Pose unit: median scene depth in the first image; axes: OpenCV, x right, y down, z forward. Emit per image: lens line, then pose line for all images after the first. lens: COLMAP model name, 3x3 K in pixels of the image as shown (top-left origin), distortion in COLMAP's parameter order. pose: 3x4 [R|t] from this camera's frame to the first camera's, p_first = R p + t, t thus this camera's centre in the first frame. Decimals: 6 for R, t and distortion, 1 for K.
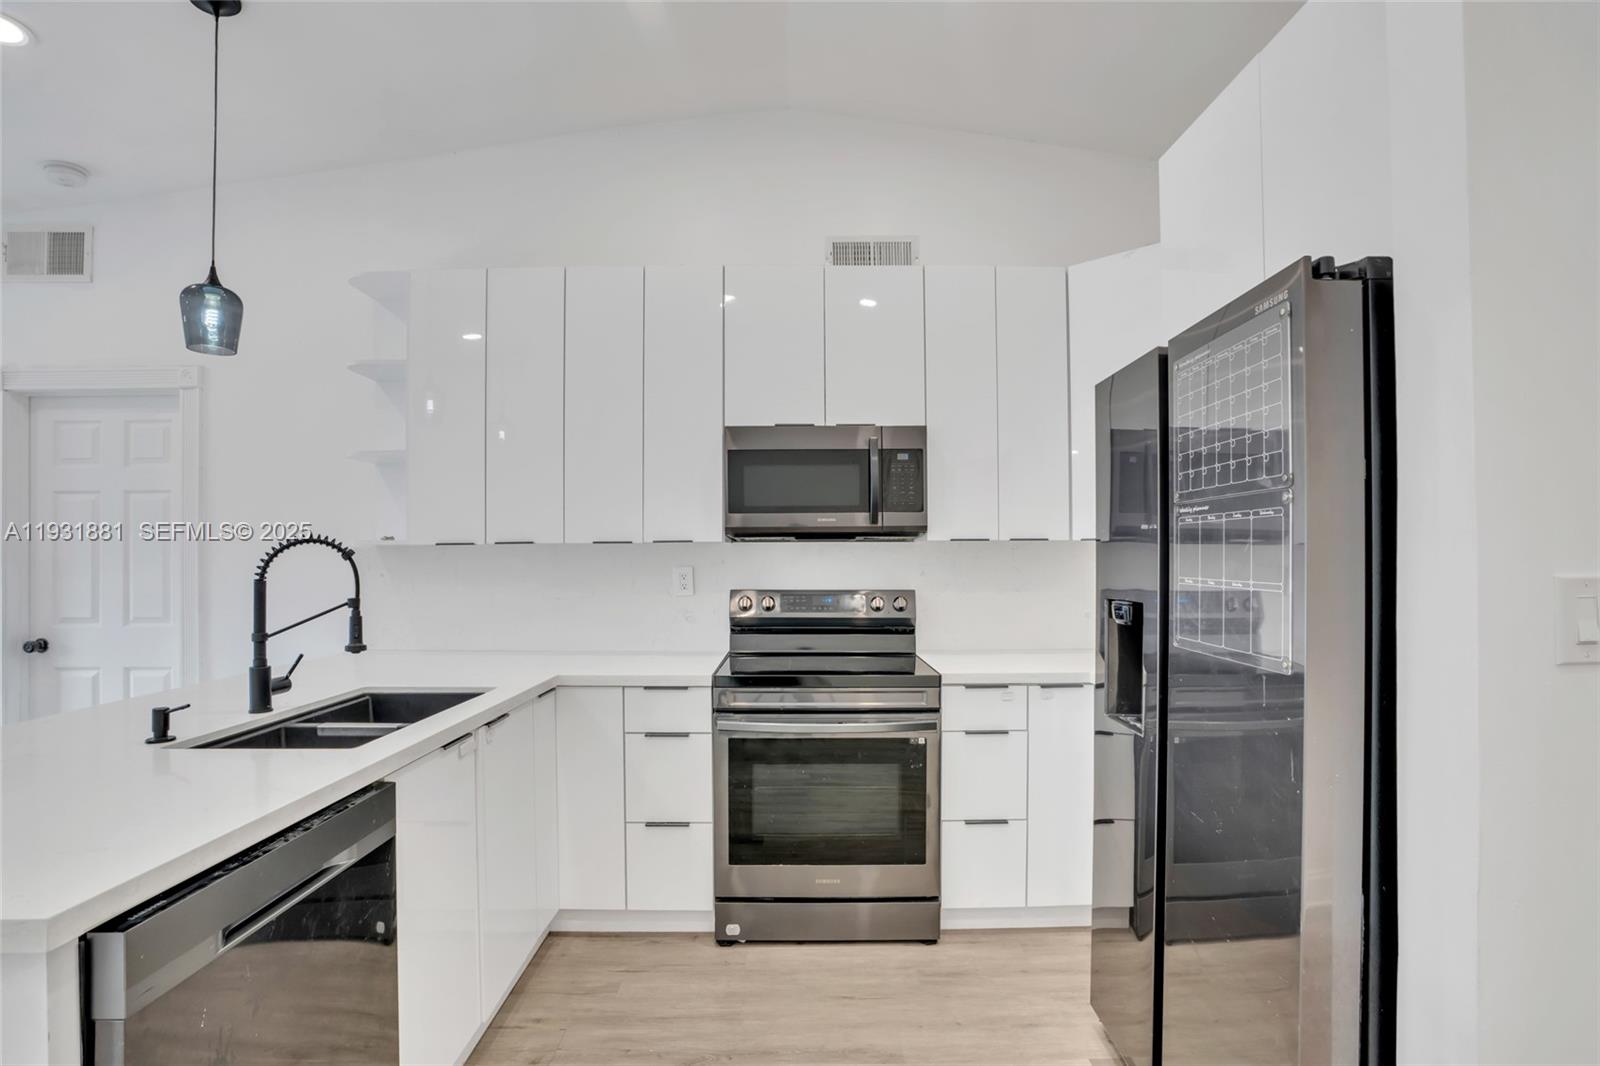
lens RADIAL K [[752.8, 0, 808.3], [0, 752.8, 554.2], [0, 0, 1]] dist [-0.076749, 0.029375]
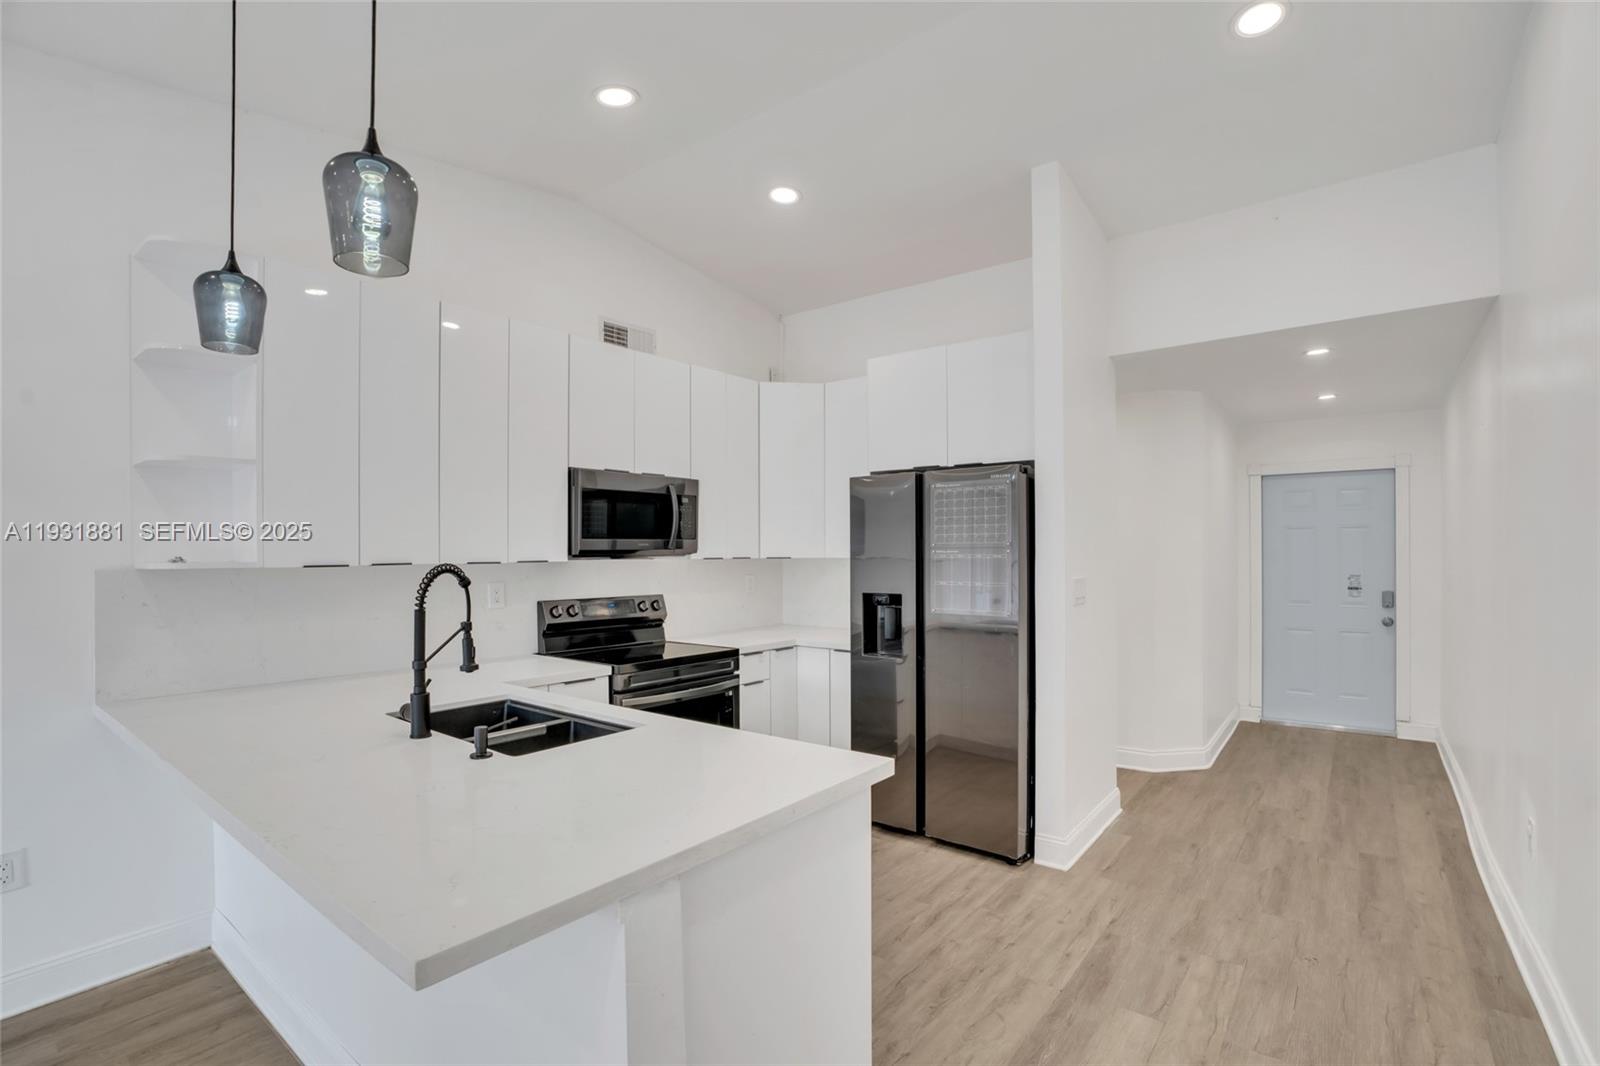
lens RADIAL K [[742.7, 0, 805.4], [0, 742.7, 550.8], [0, 0, 1]] dist [-0.069657, 0.028947]
pose [[0.620701, -0.000041, 0.784047, -0.919707], [0.001801, 0.999997, -0.001373, -0.034971], [-0.784045, 0.002264, 0.620700, -0.053322]]
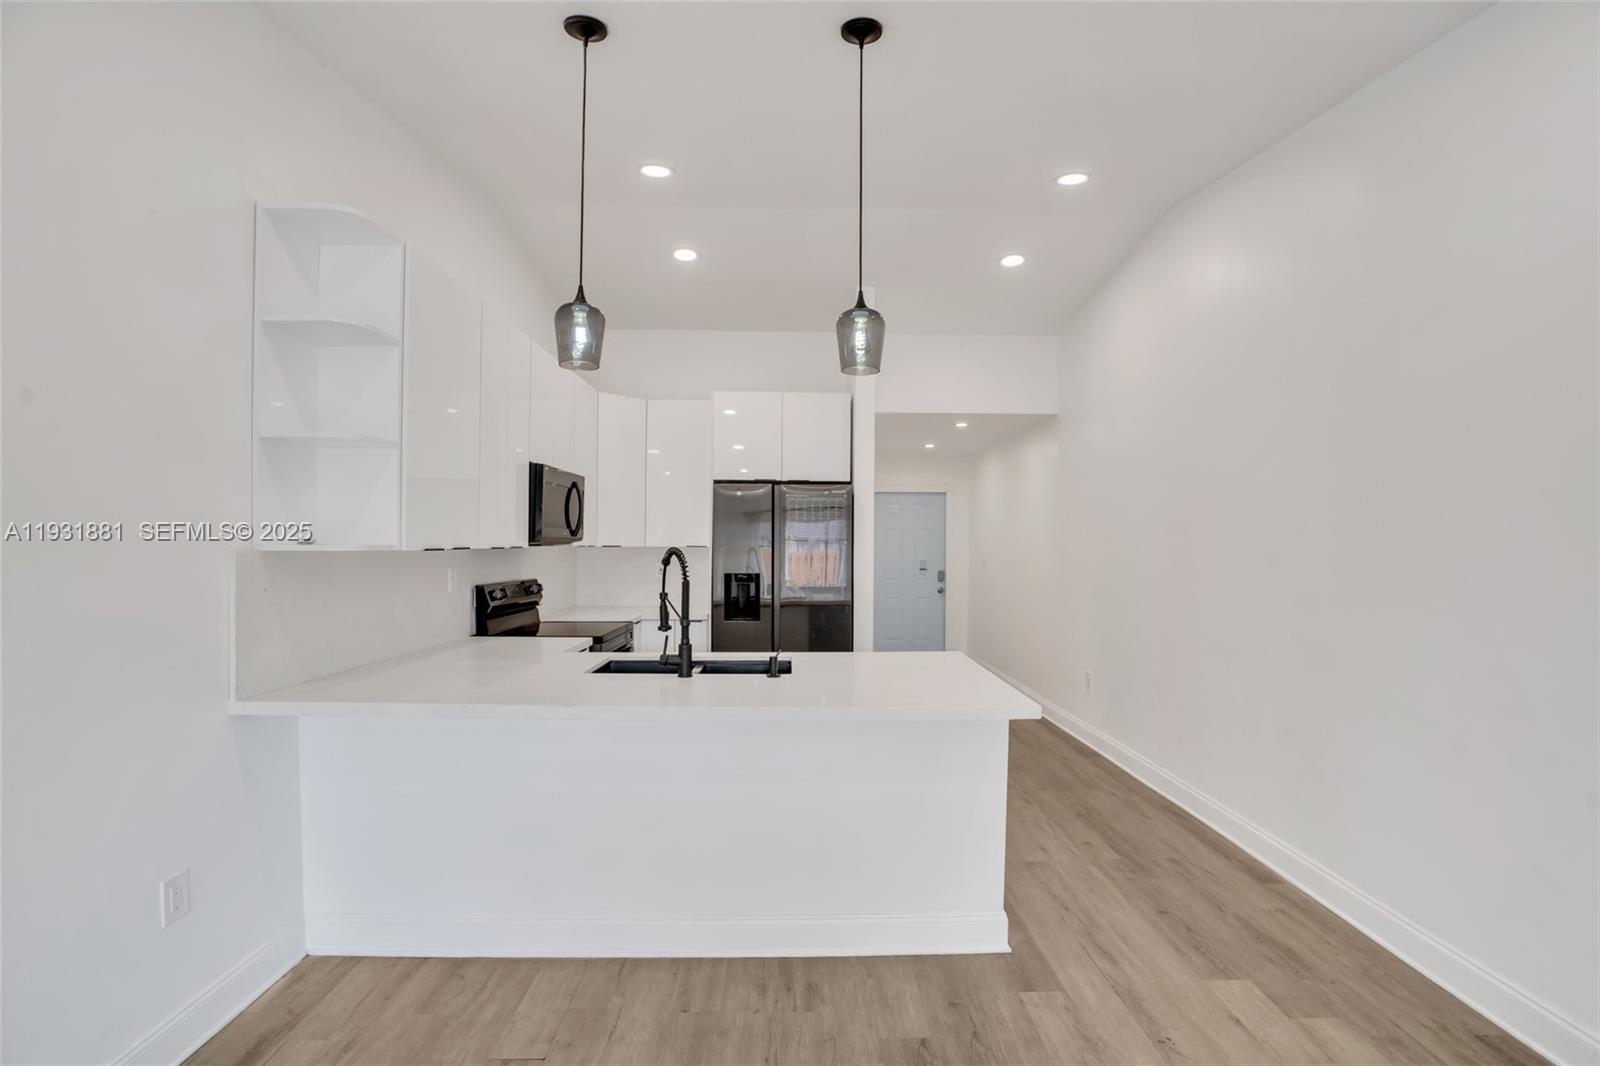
lens RADIAL K [[742.7, 0, 805.4], [0, 742.7, 550.8], [0, 0, 1]] dist [-0.069657, 0.028947]
pose [[-0.010582, -0.005824, 0.999927, -1.614657], [-0.004243, 0.999974, 0.005779, -0.023425], [-0.999935, -0.004182, -0.010607, 0.591026]]
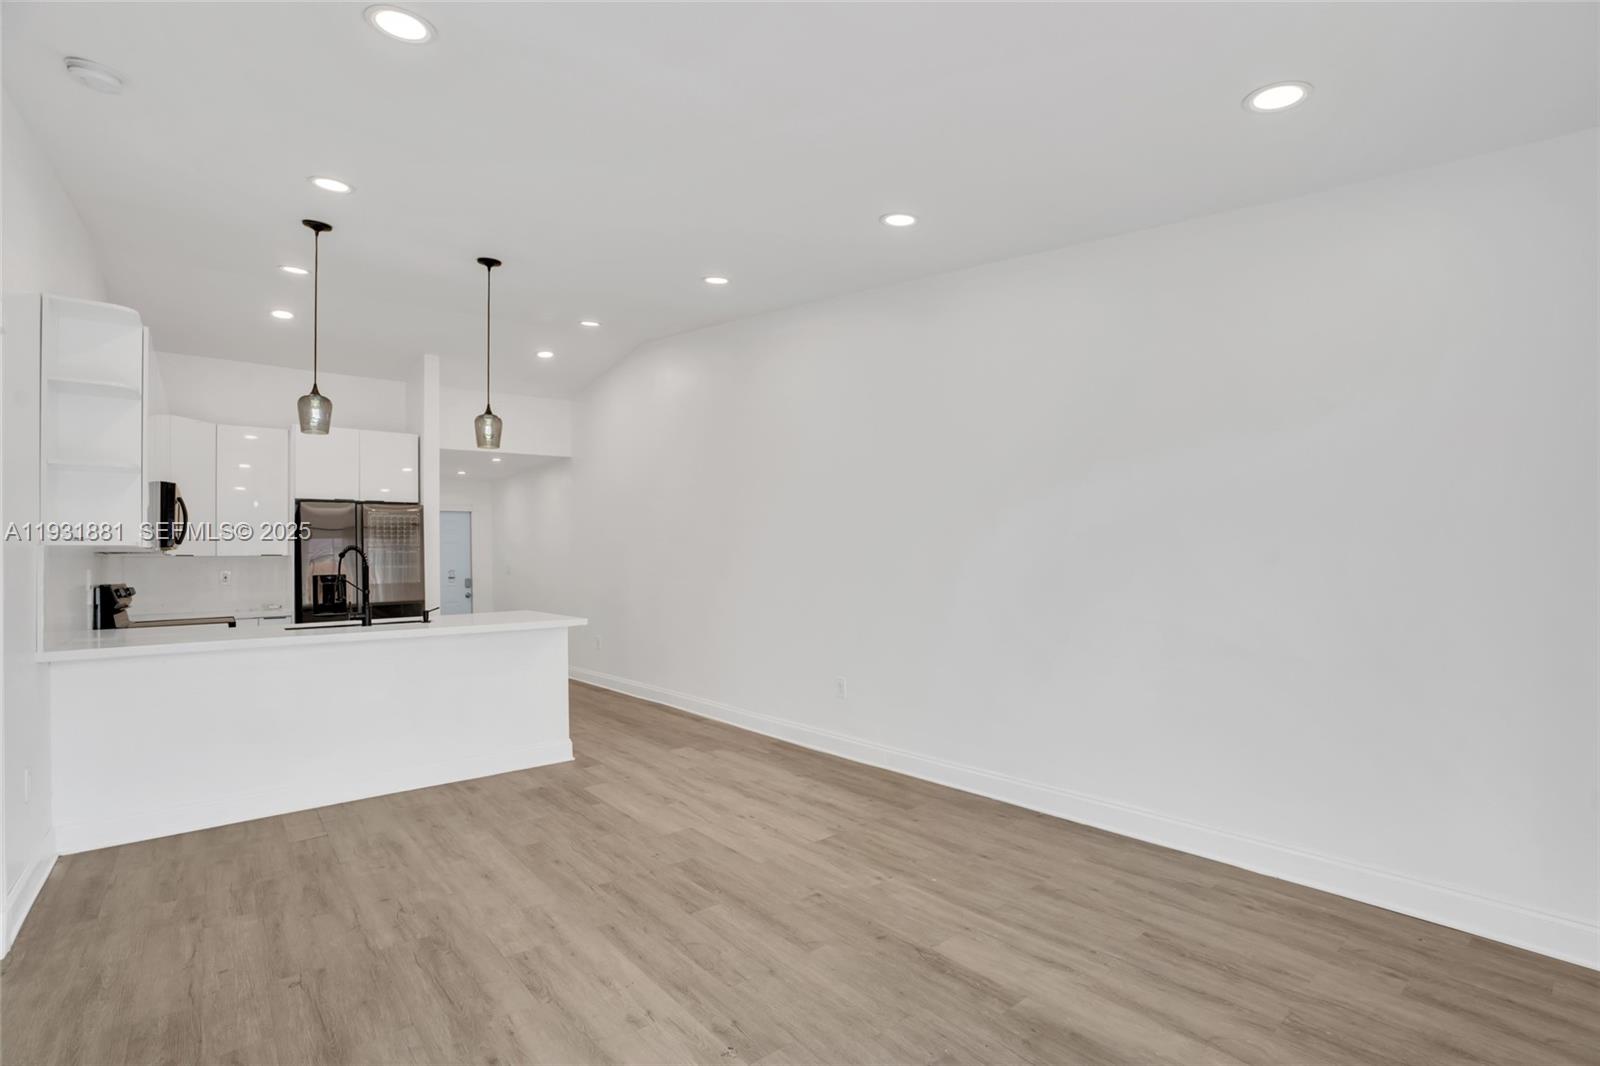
lens RADIAL K [[742.7, 0, 805.4], [0, 742.7, 550.8], [0, 0, 1]] dist [-0.069657, 0.028947]
pose [[-0.627502, 0.025890, 0.778184, -2.458436], [0.021548, 0.999642, -0.015882, 0.039410], [-0.778316, 0.006802, -0.627835, 1.005864]]
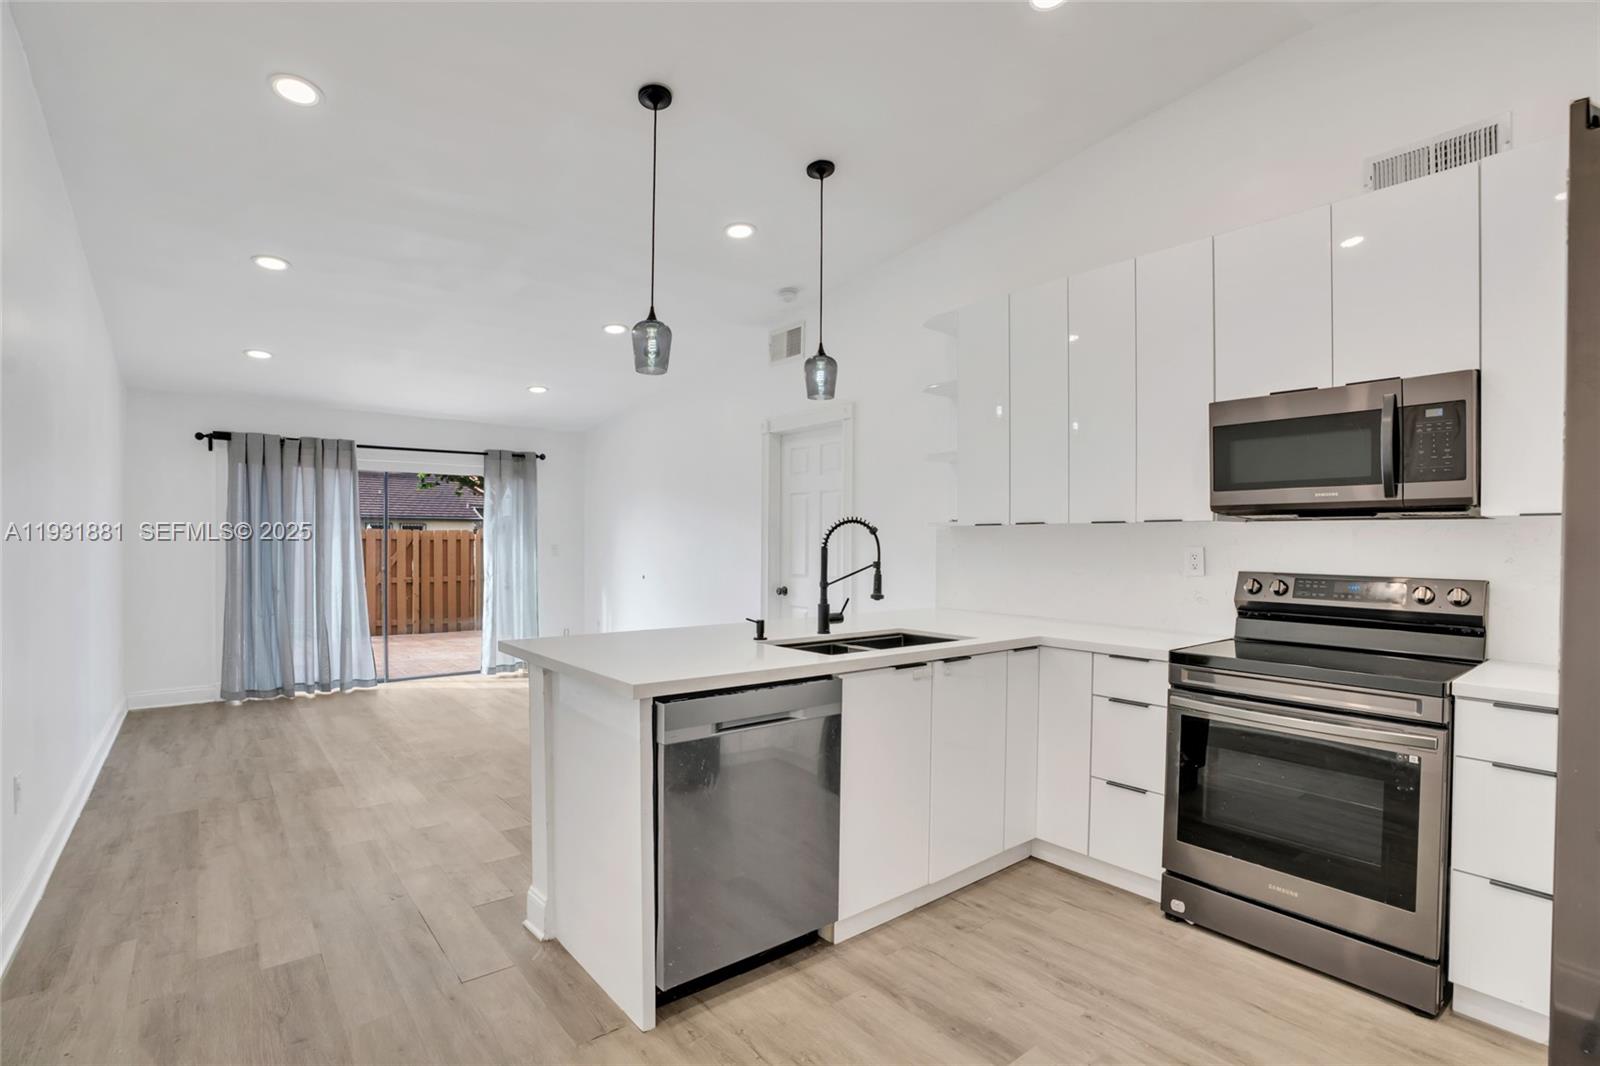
lens RADIAL K [[752.8, 0, 808.3], [0, 752.8, 554.2], [0, 0, 1]] dist [-0.076749, 0.029375]
pose [[0.626124, 0.021572, -0.779425, 0.342953], [-0.008786, 0.999749, 0.020612, 0.013576], [0.779674, -0.006058, 0.626157, -0.011827]]
